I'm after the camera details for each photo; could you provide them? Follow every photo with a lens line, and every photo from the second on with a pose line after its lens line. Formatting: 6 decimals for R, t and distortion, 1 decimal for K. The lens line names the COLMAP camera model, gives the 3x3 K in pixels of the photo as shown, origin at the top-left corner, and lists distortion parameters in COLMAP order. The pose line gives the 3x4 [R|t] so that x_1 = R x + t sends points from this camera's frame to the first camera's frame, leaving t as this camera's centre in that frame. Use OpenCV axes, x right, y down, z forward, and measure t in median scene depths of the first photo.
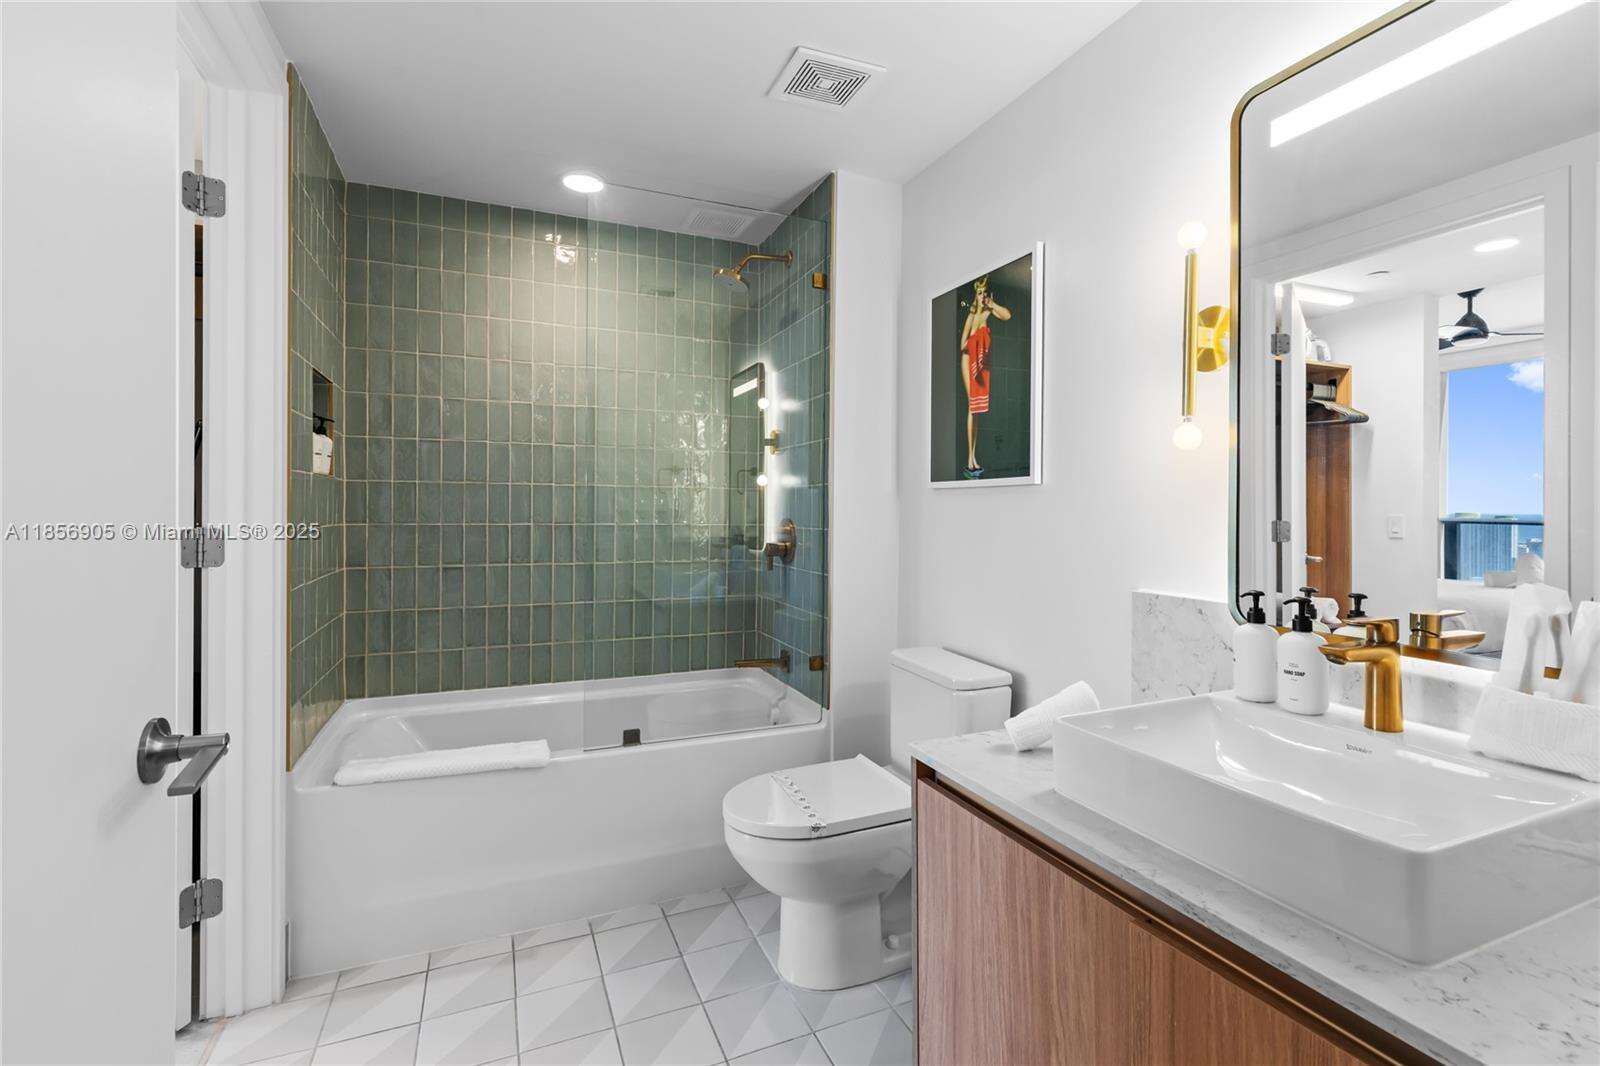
lens RADIAL K [[737.0, 0, 814.1], [0, 737.0, 501.5], [0, 0, 1]] dist [0.002376, 0.000172]
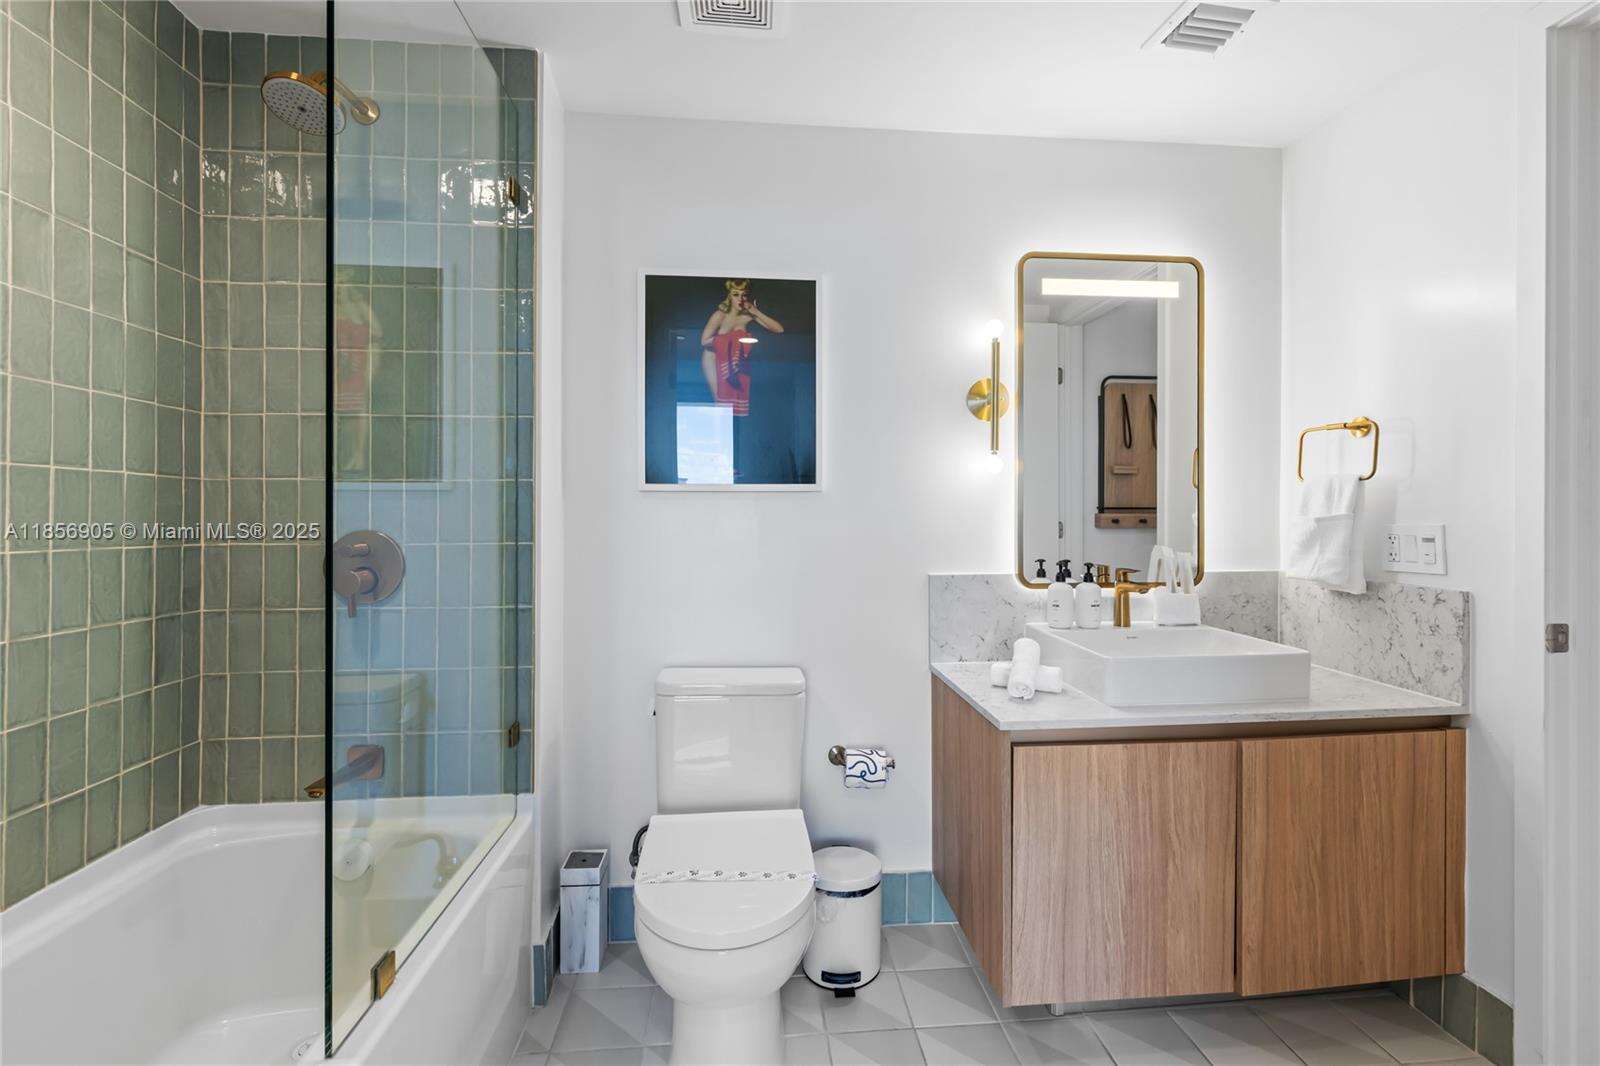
lens RADIAL K [[737.0, 0, 814.1], [0, 737.0, 501.5], [0, 0, 1]] dist [0.002376, 0.000172]
pose [[0.318288, 0.004793, 0.947982, -0.733152], [-0.004391, 0.999984, -0.003581, -0.004025], [-0.947984, -0.003023, 0.318304, 0.640609]]
